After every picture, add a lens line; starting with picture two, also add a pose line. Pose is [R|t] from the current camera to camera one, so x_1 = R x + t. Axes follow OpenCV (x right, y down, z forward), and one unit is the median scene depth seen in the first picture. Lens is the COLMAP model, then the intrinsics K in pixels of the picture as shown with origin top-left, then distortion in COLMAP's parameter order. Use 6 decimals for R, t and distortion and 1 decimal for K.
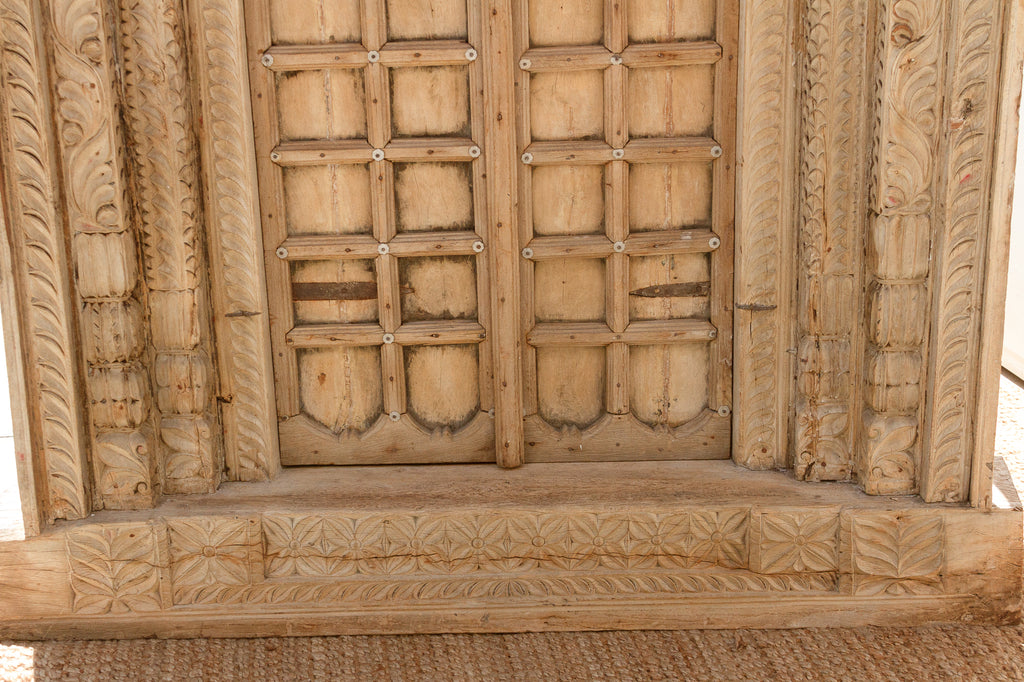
lens RADIAL K [[1545.3, 0, 511.1], [0, 1545.3, 252.1], [0, 0, 1]] dist [0.096949, 0.000000]
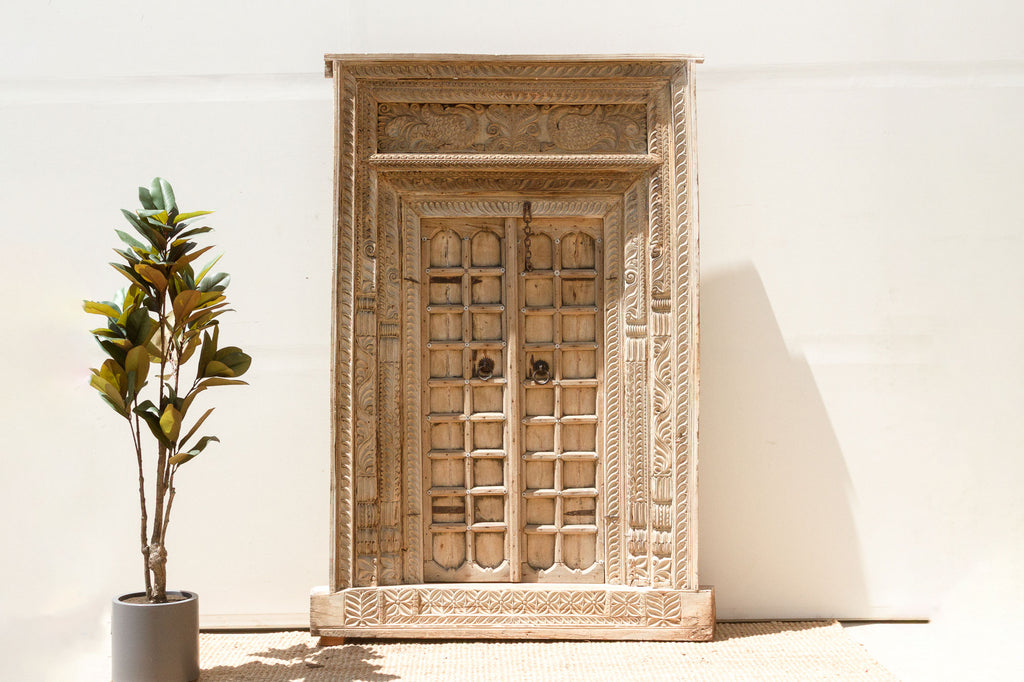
lens RADIAL K [[1928.5, 0, 532.1], [0, 1928.5, 427.0], [0, 0, 1]] dist [0.040531, 0.000000]
pose [[0.999444, 0.018349, -0.027844, 0.113366], [-0.024738, 0.967896, -0.250132, 0.704089], [0.022361, 0.250682, 0.967811, -2.172415]]
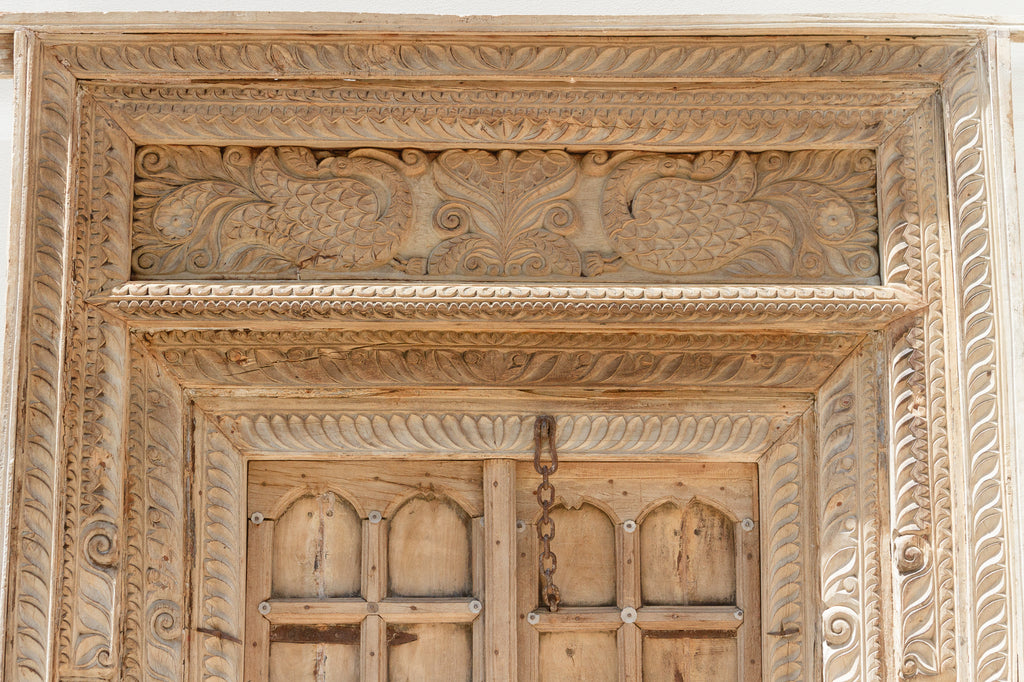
lens RADIAL K [[3363.4, 0, 455.1], [0, 3363.4, 272.2], [0, 0, 1]] dist [0.091833, 0.000000]
pose [[0.998350, 0.015017, -0.055421, 0.064649], [-0.037774, 0.898695, -0.436944, 0.336422], [0.043244, 0.438316, 0.897780, -0.988424]]
